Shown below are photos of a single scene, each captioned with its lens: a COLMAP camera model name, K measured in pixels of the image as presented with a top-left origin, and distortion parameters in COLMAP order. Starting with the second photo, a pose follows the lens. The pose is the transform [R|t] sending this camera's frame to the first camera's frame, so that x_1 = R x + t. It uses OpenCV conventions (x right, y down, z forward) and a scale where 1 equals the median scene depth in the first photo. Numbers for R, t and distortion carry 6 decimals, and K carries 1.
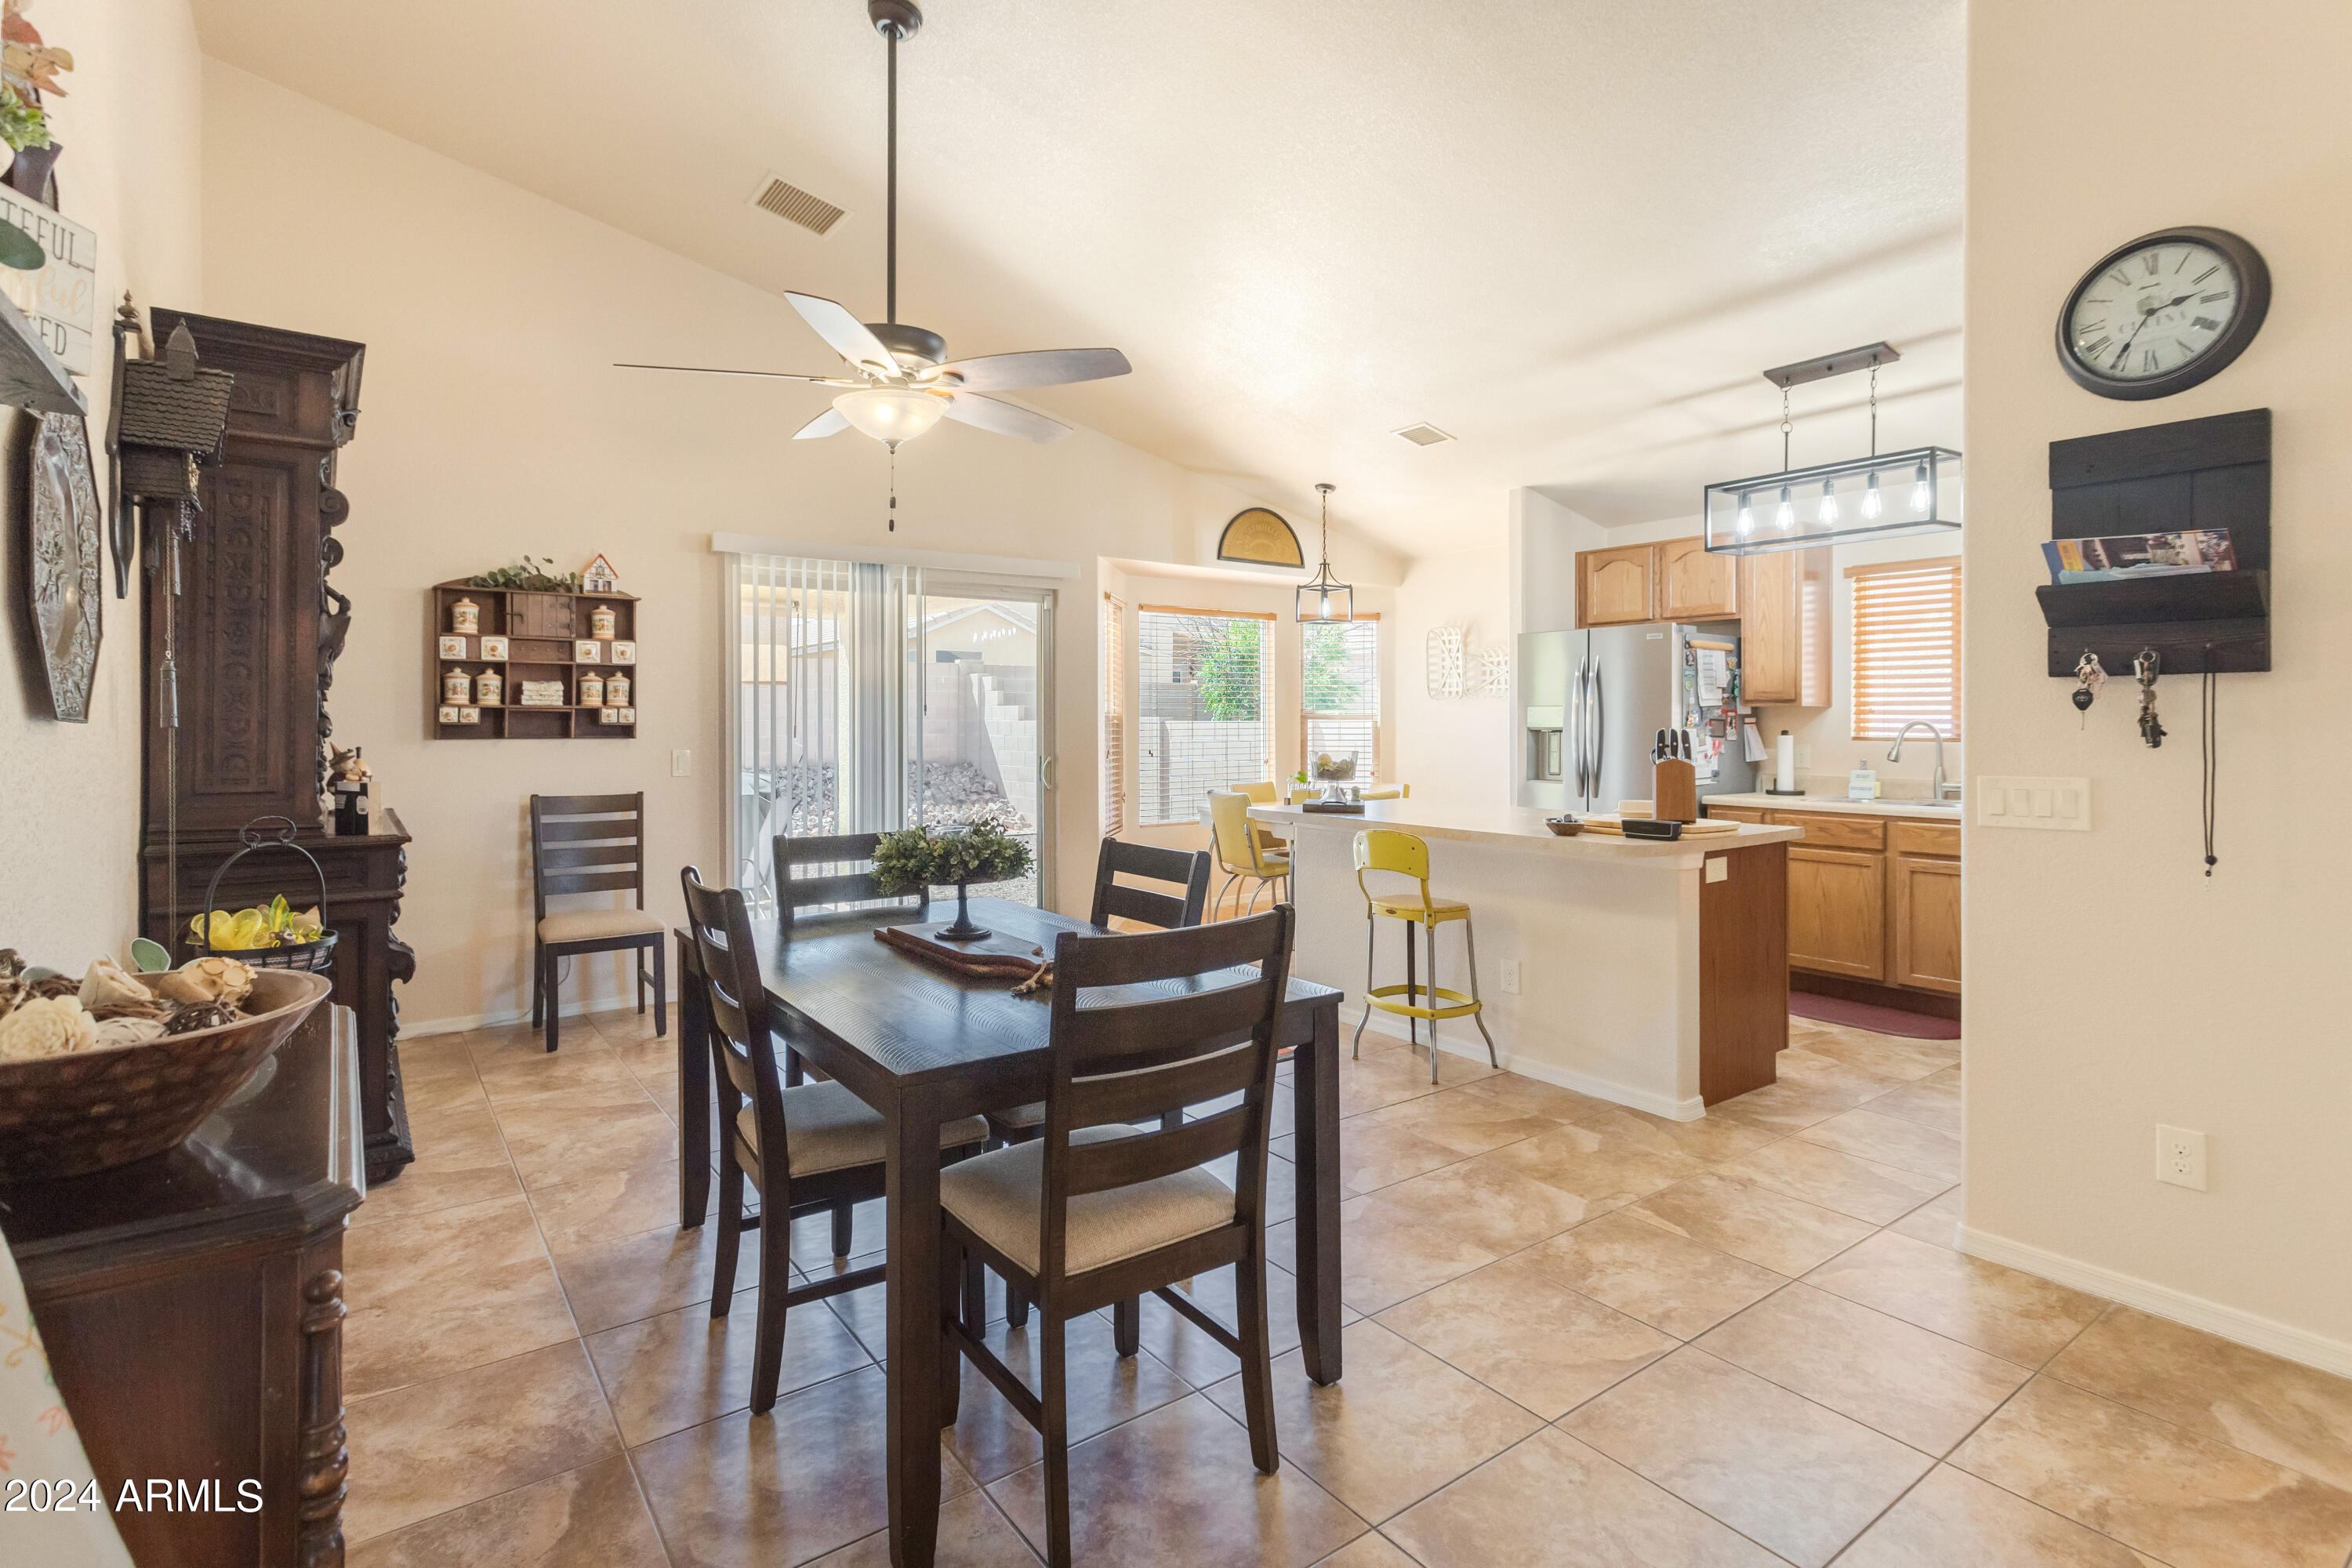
lens RADIAL K [[1149.5, 0, 1182.8], [0, 1149.5, 735.1], [0, 0, 1]] dist [-0.000468, 0.000991]
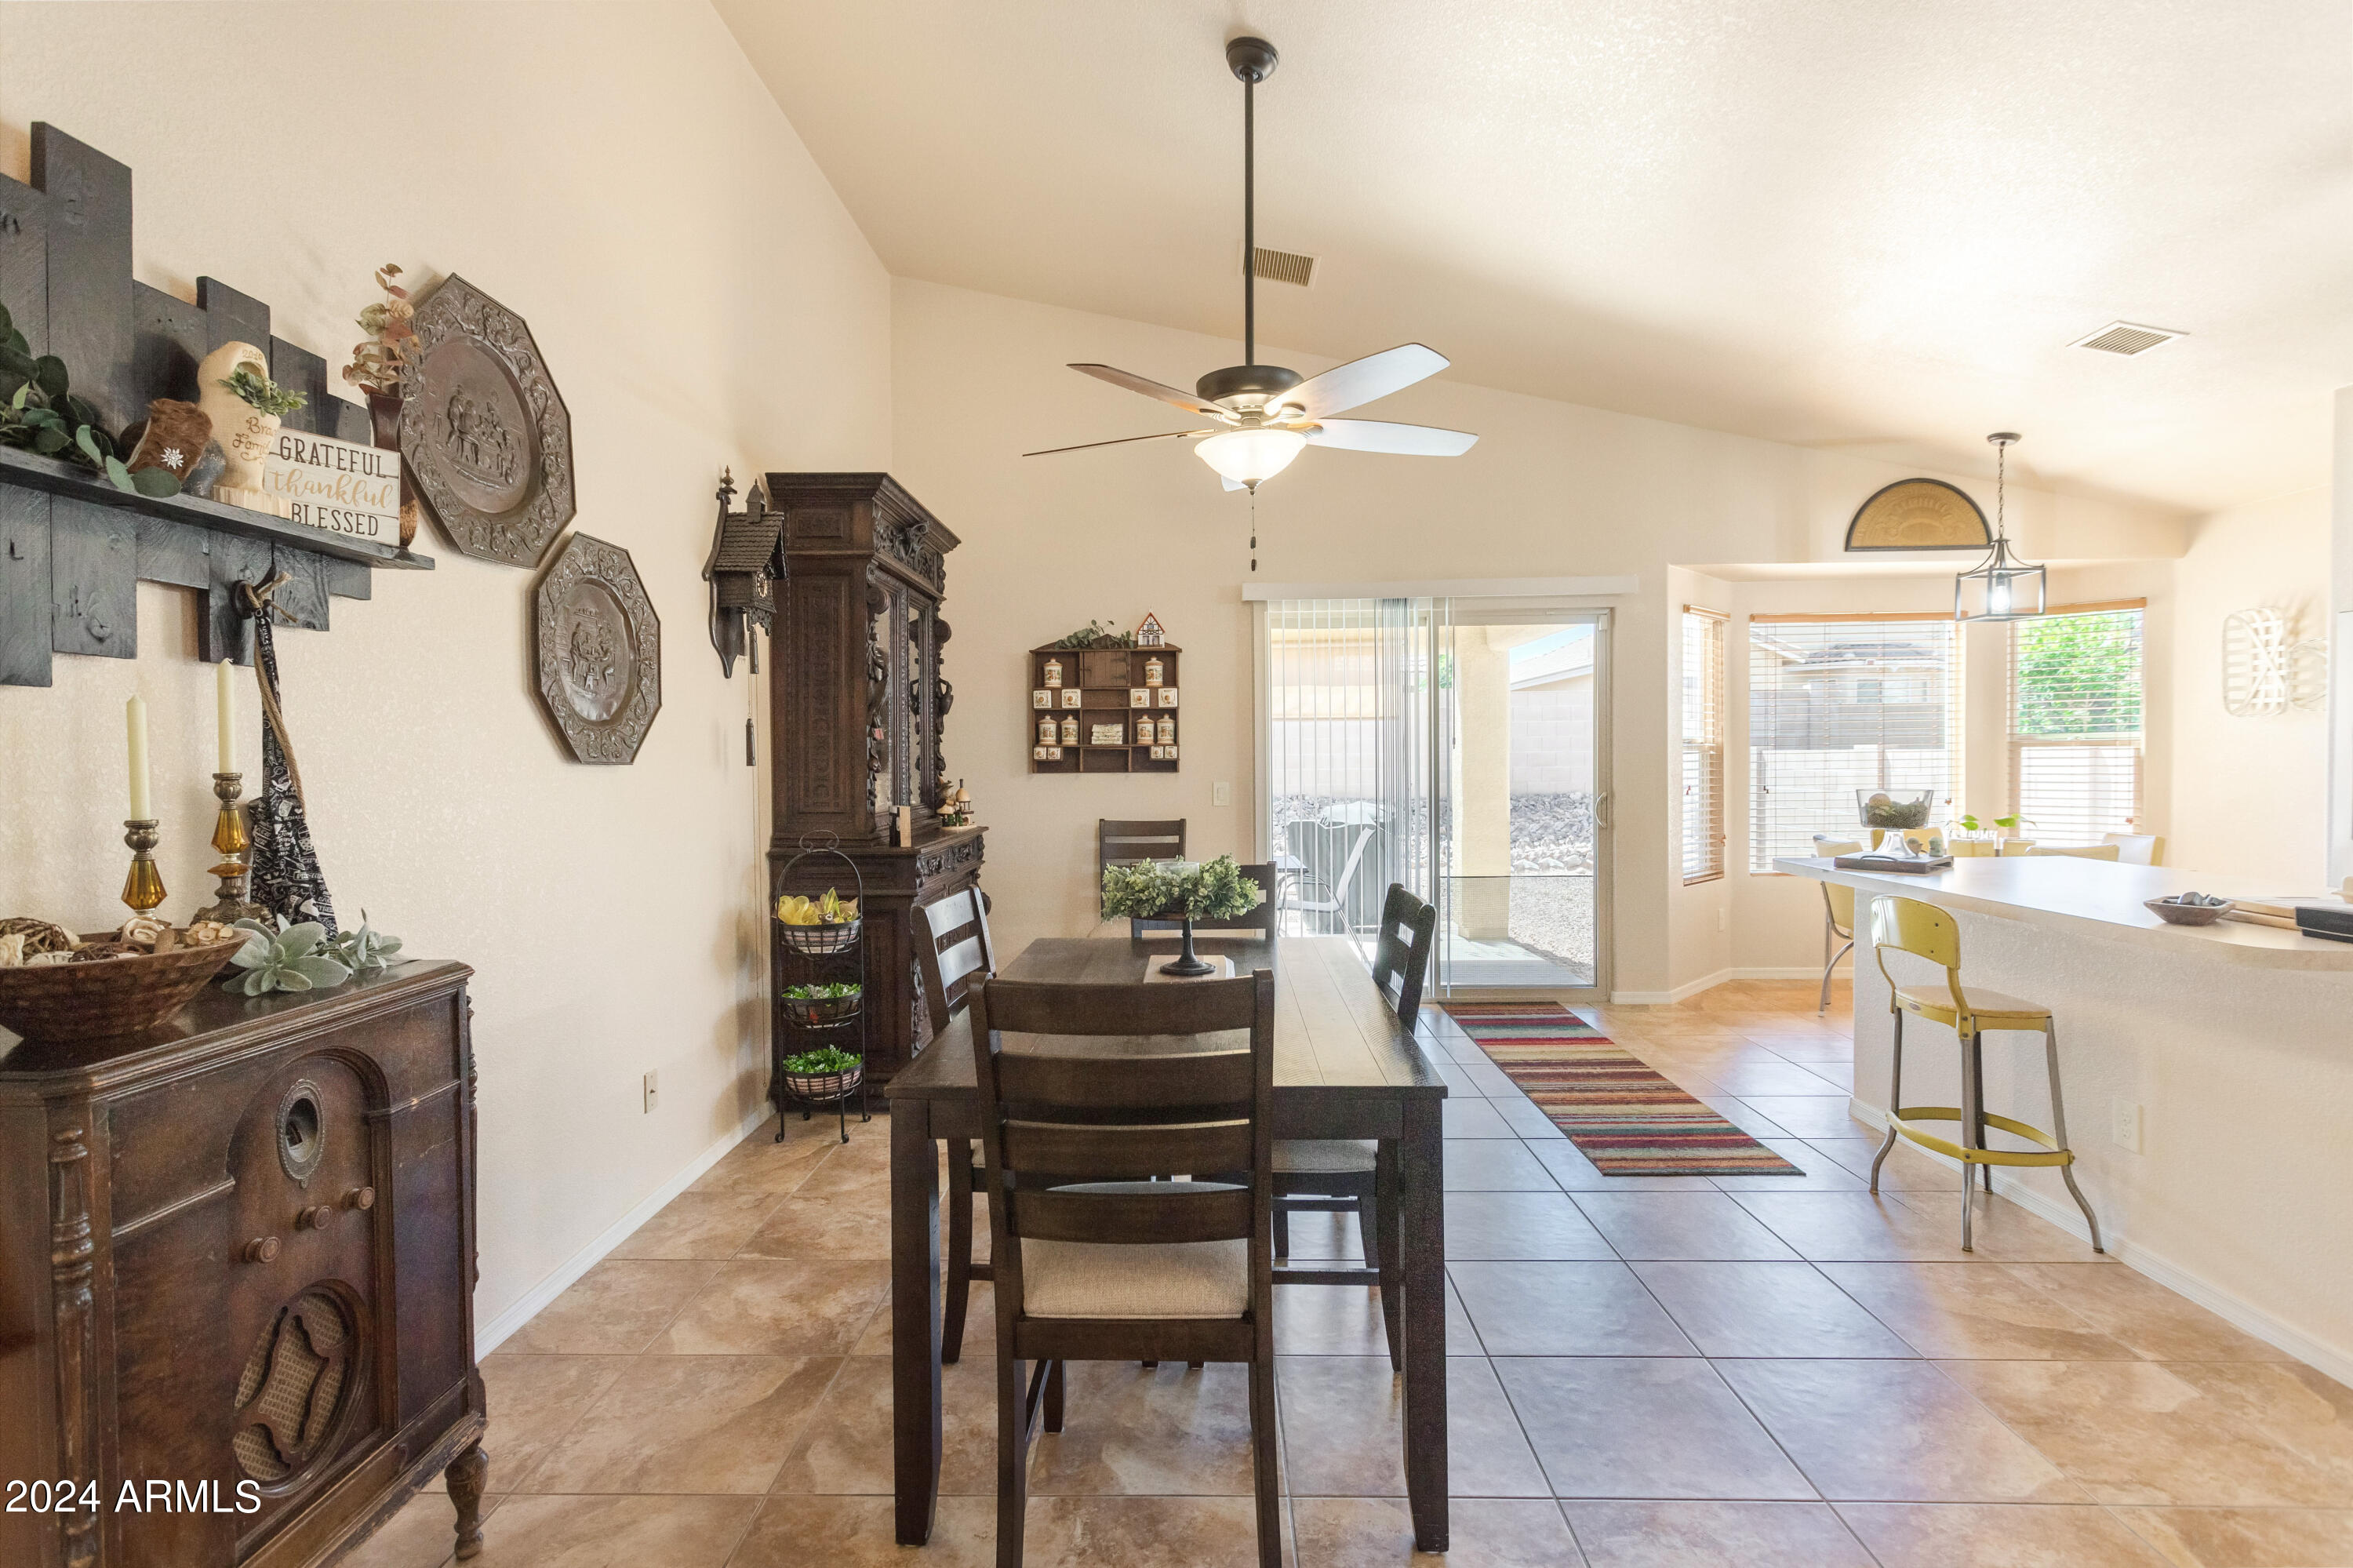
lens RADIAL K [[1129.7, 0, 1172.9], [0, 1129.7, 794.1], [0, 0, 1]] dist [-0.000344, 0.001900]
pose [[0.788743, 0.013300, -0.614580, 0.225638], [0.001905, 0.999708, 0.024080, -0.002547], [0.614721, -0.020164, 0.788487, 0.117613]]
